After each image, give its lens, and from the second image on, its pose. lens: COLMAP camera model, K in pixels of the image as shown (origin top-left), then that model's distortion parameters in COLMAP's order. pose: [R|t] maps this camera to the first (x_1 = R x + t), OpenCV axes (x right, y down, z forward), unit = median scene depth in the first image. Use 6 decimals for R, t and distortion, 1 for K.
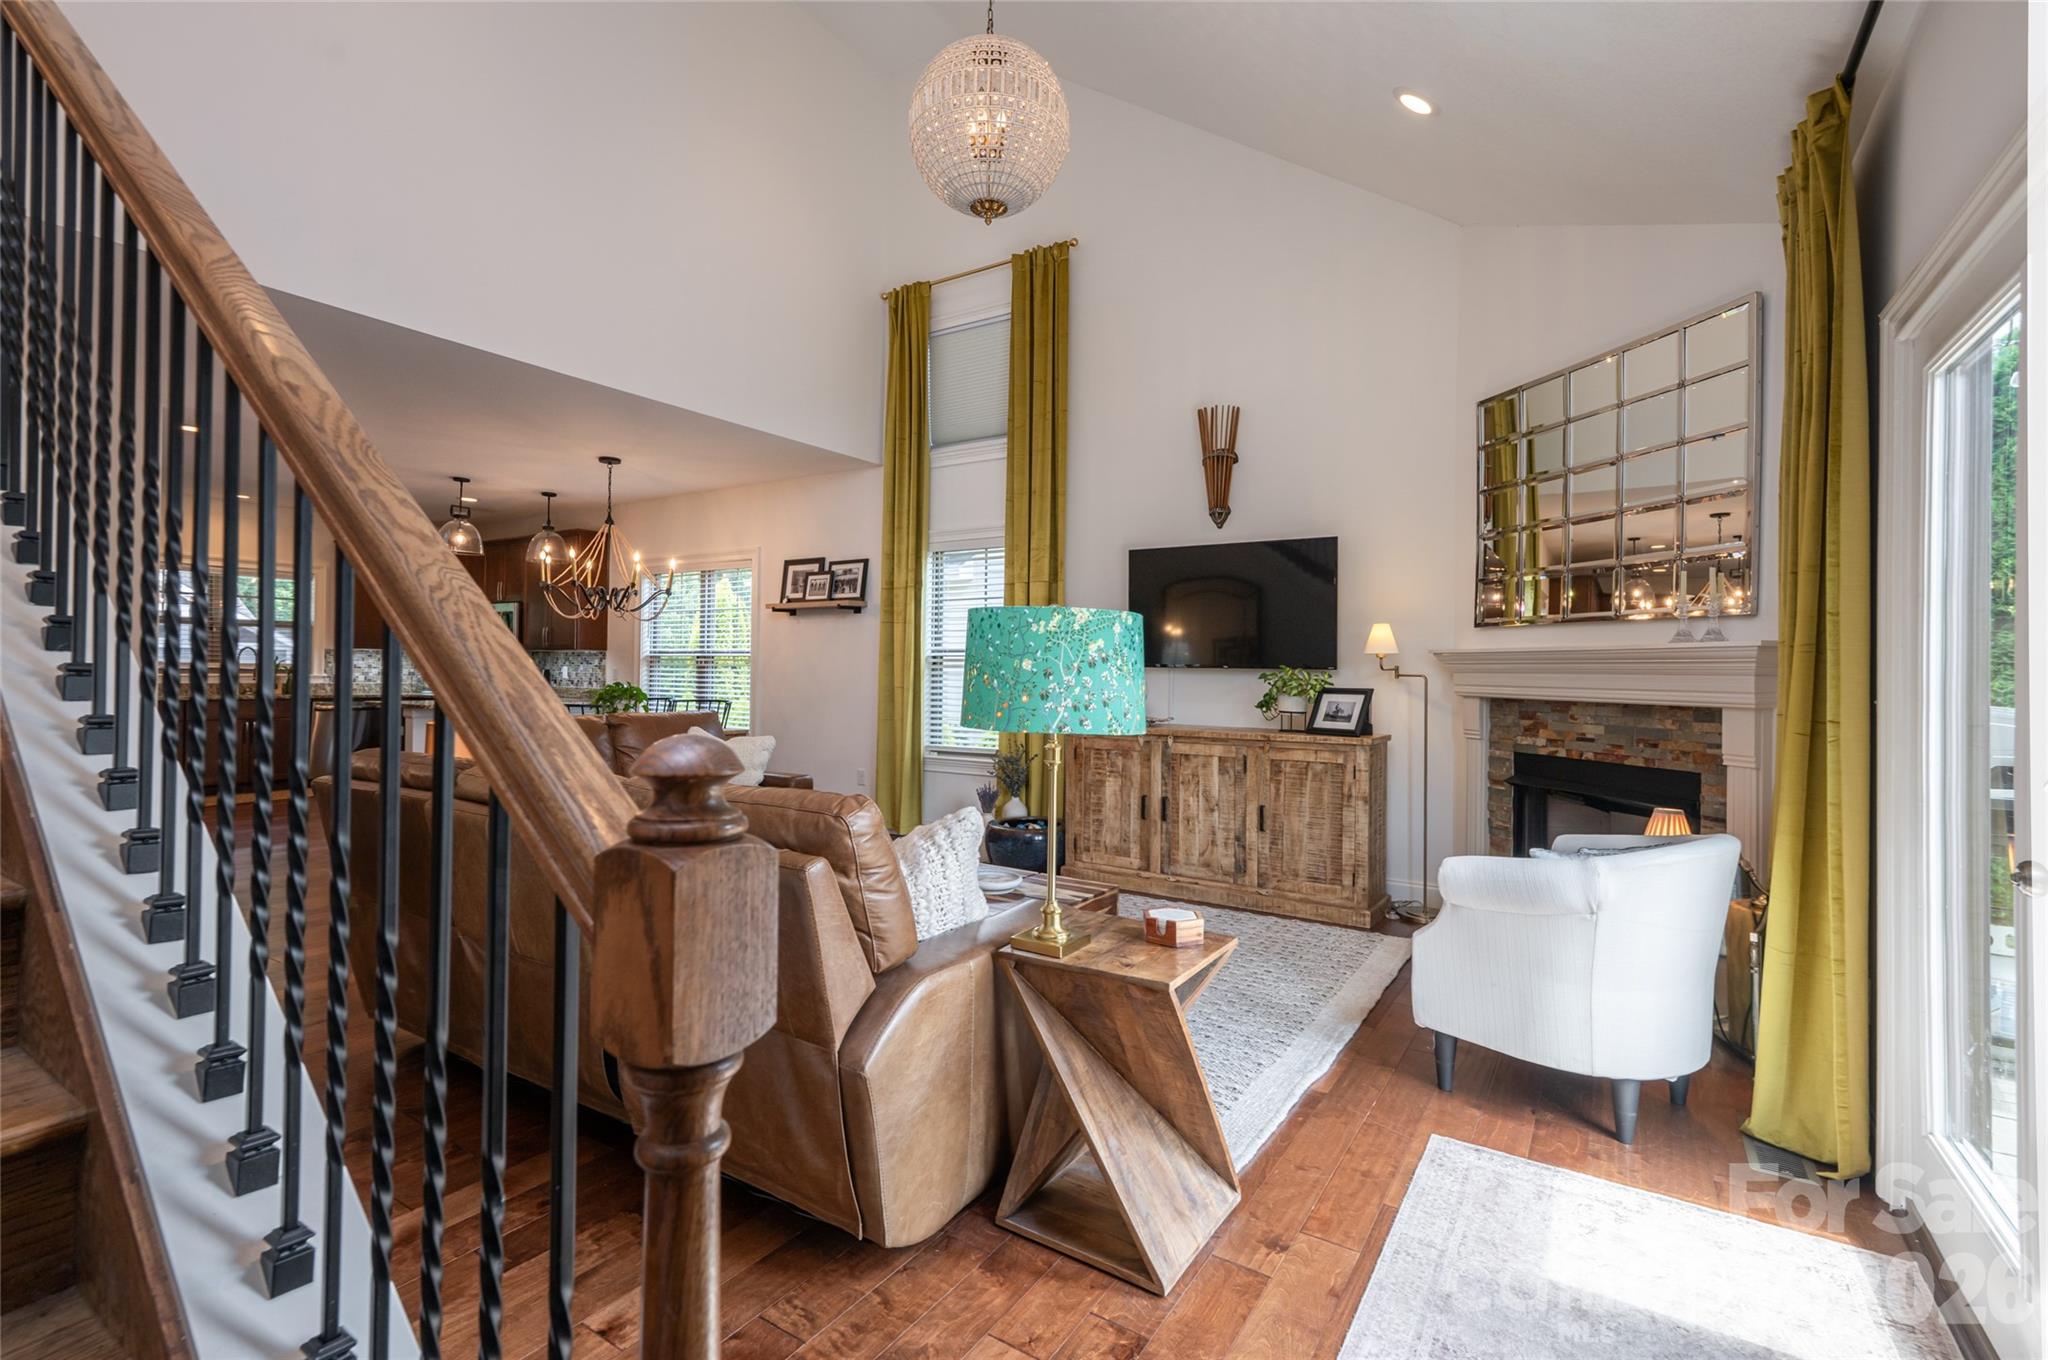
lens RADIAL K [[922.1, 0, 1006.2], [0, 922.1, 660.0], [0, 0, 1]] dist [0.010794, 0.000000]
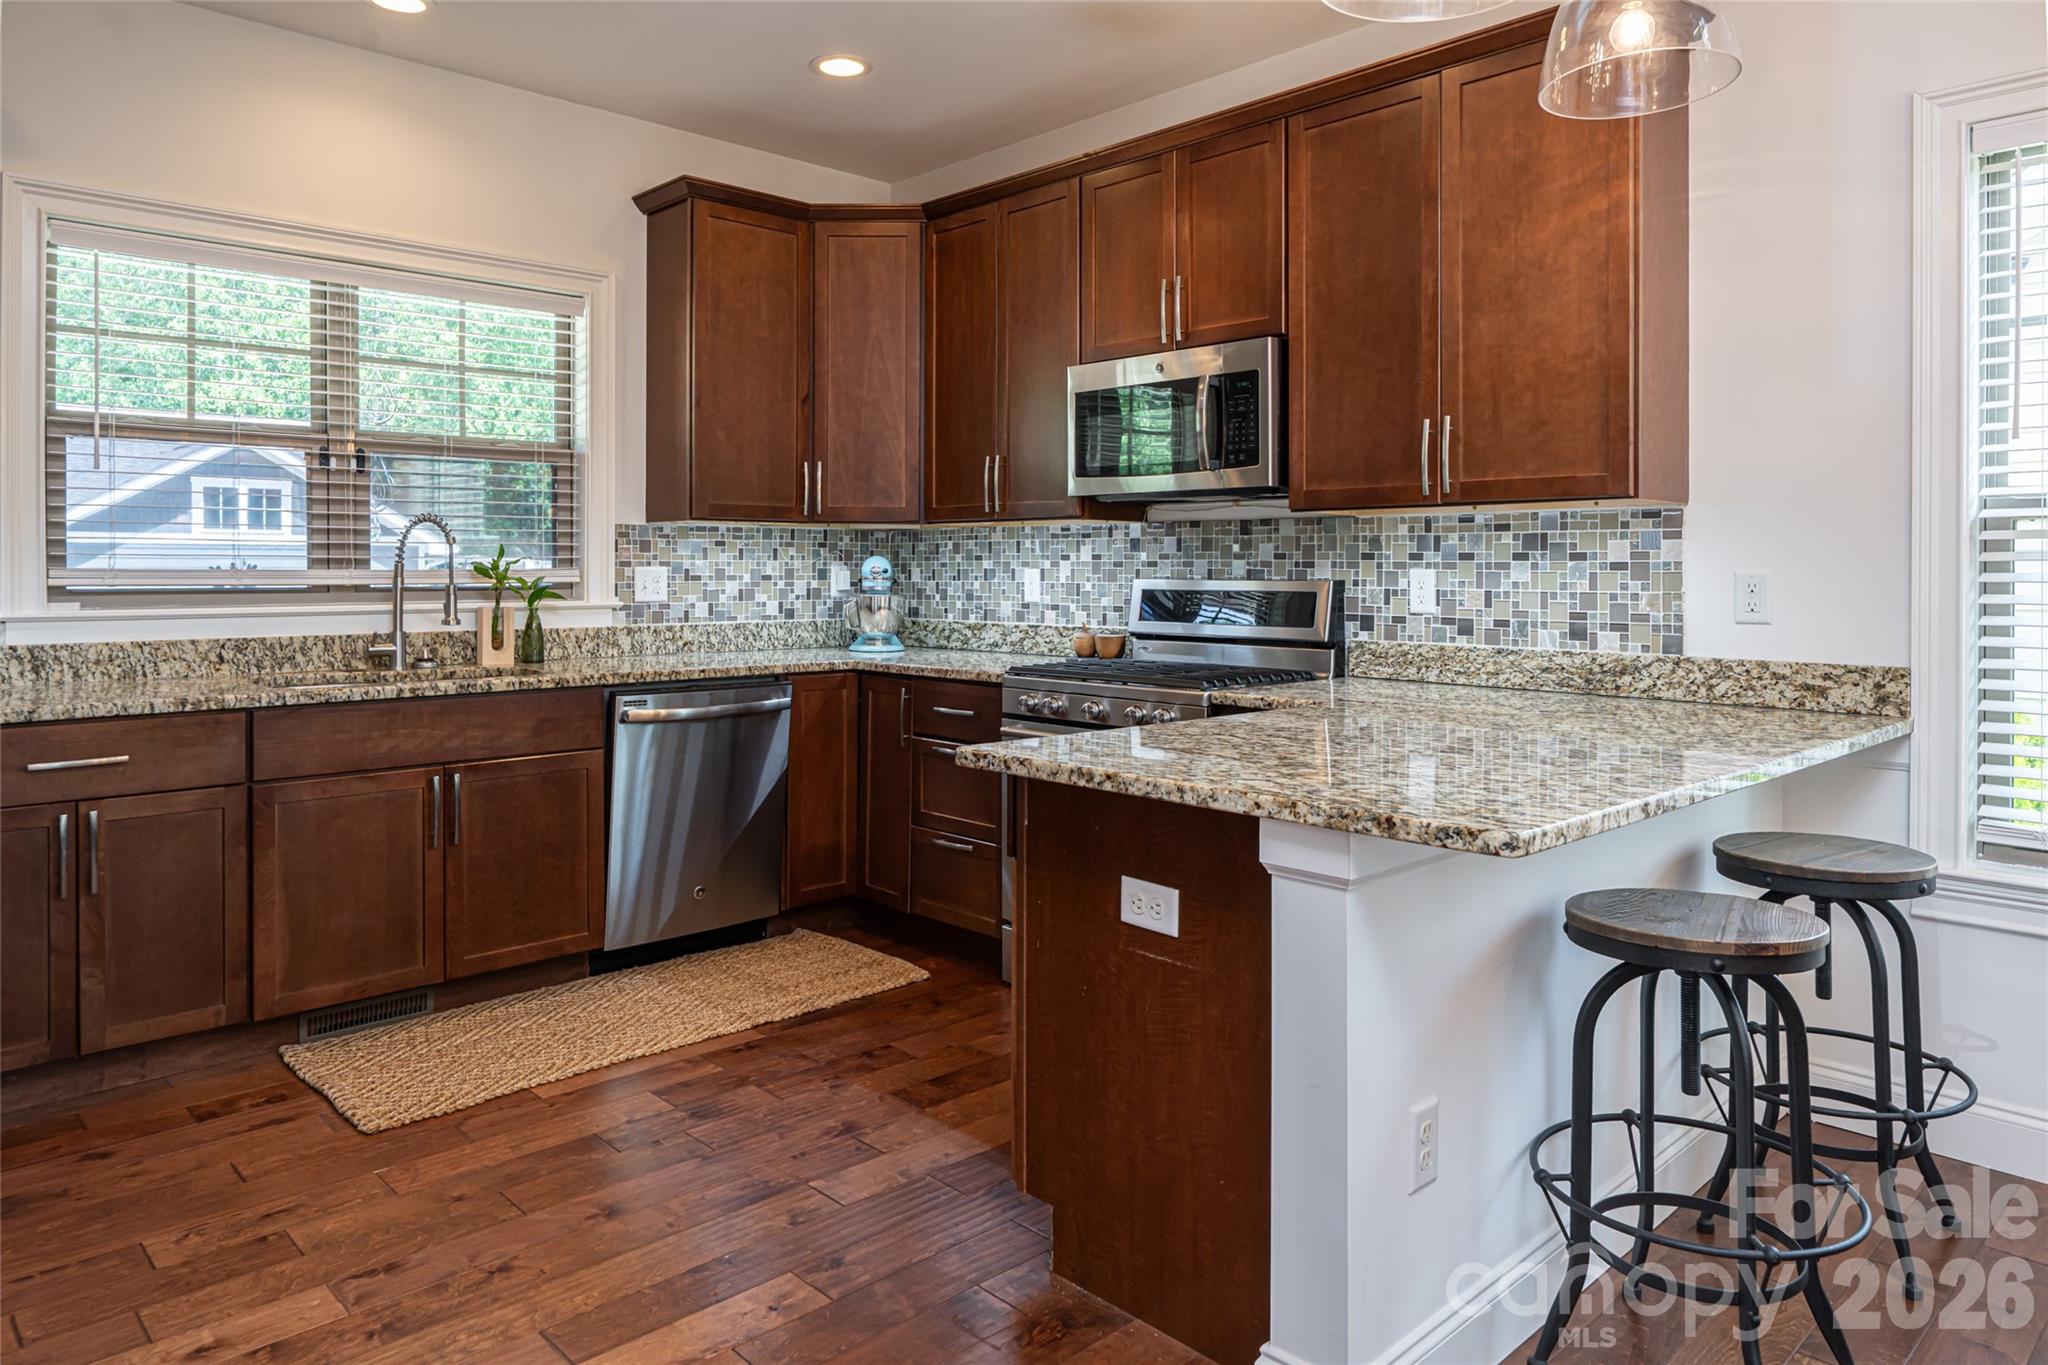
lens RADIAL K [[1333.5, 0, 1020.4], [0, 1333.5, 568.6], [0, 0, 1]] dist [0.002017, -0.005253]
pose [[0.975691, -0.010402, -0.218902, -0.944280], [0.013363, 0.999838, 0.012048, 0.001027], [0.218741, -0.014681, 0.975673, 1.095819]]
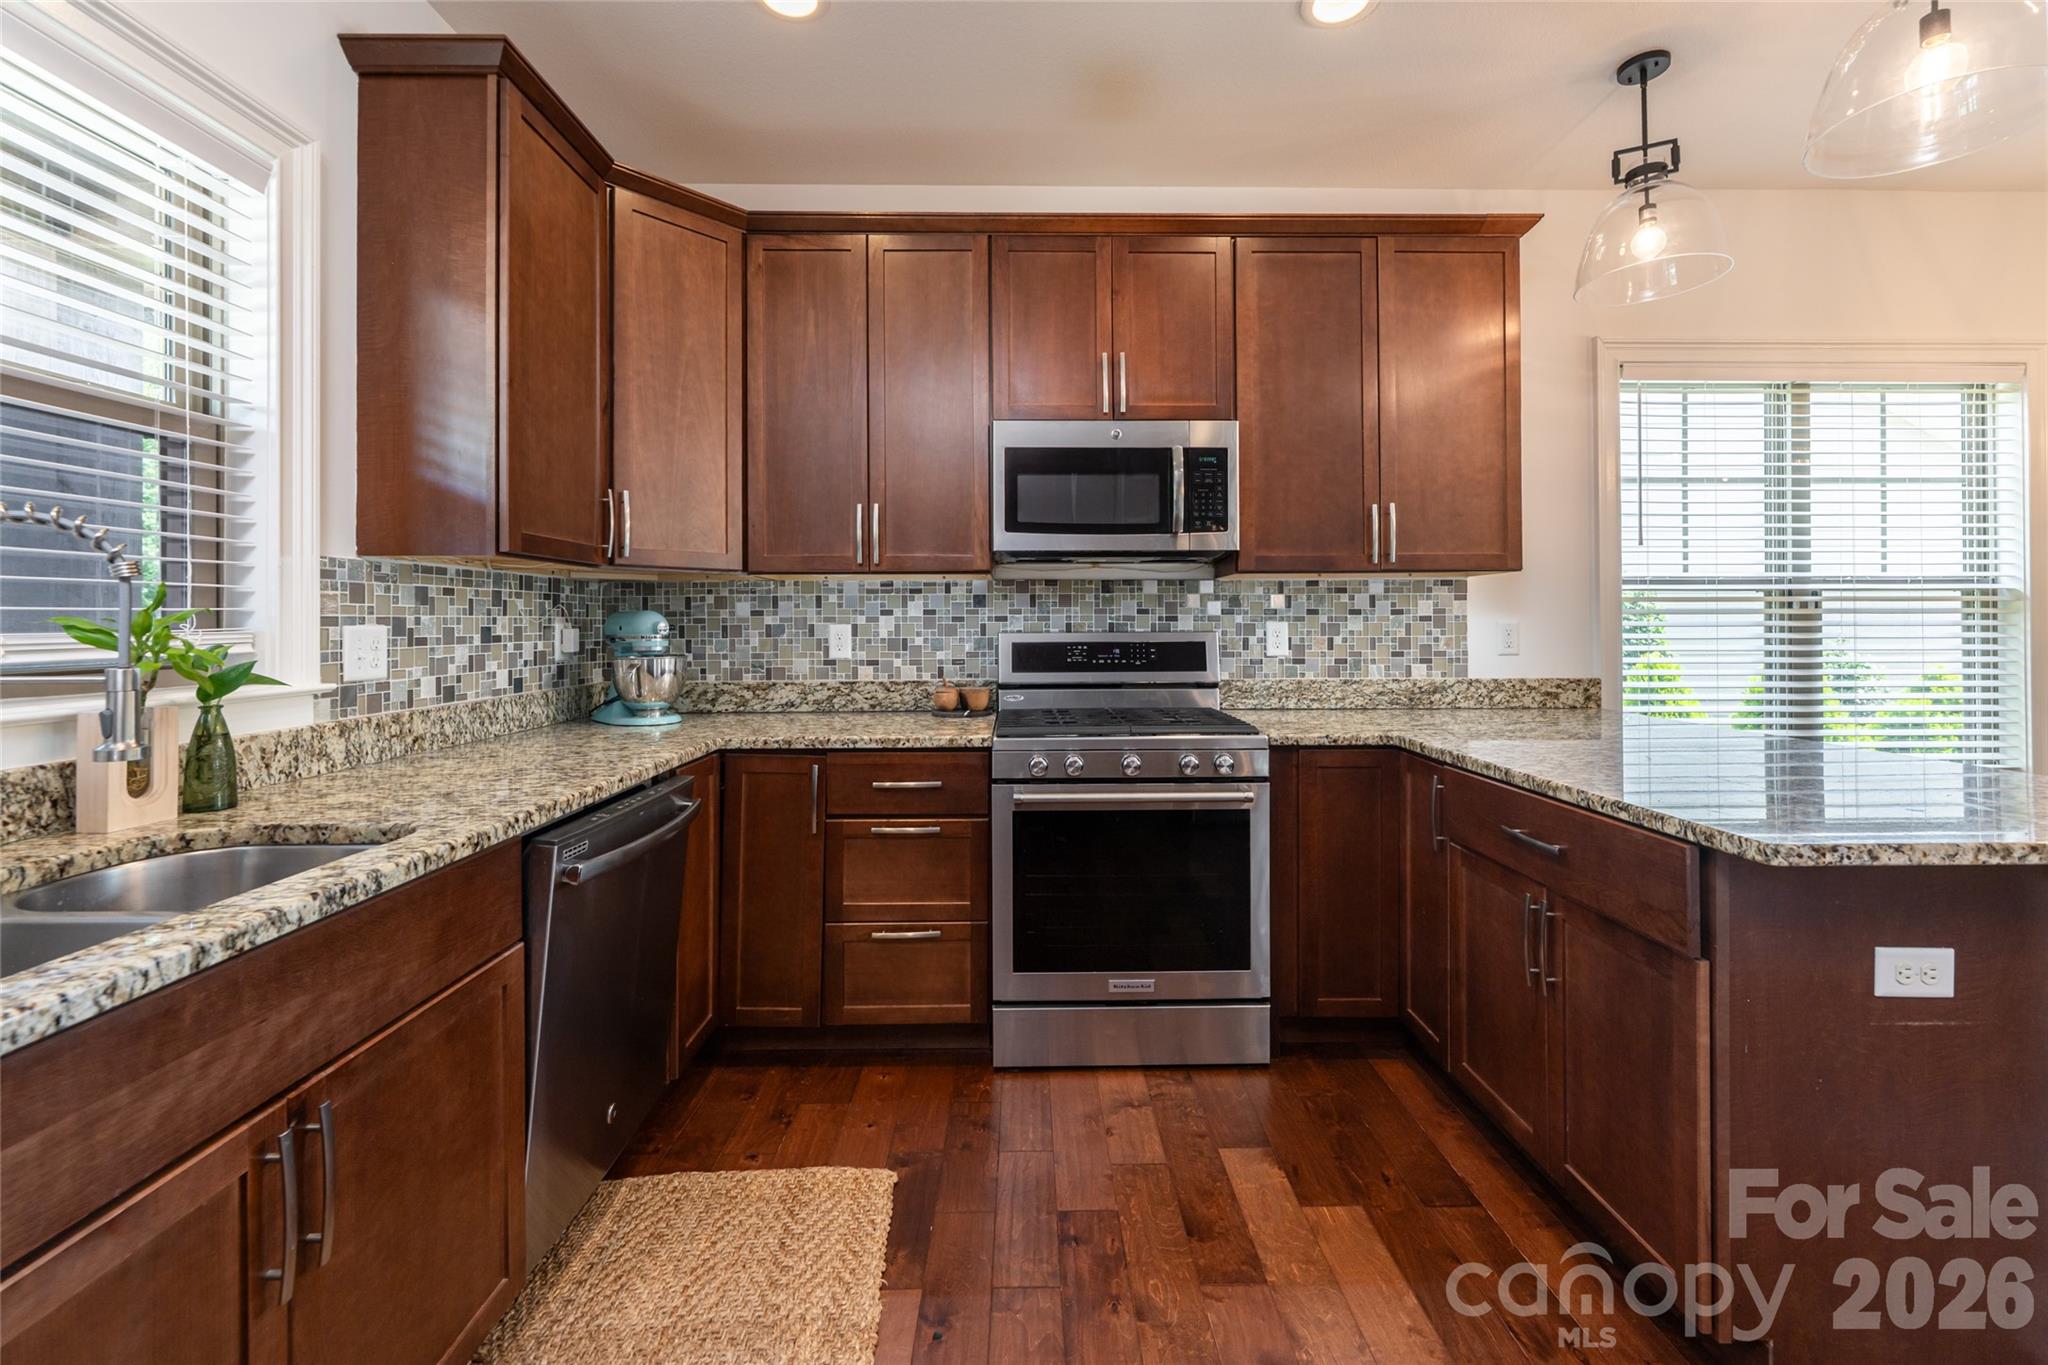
lens RADIAL K [[842.2, 0, 1043.9], [0, 842.2, 615.8], [0, 0, 1]] dist [0.000986, 0.000203]
pose [[0.818068, -0.012674, 0.574982, -1.370640], [0.006603, 0.999898, 0.012644, 0.000328], [-0.575083, -0.006547, 0.818069, 1.467651]]
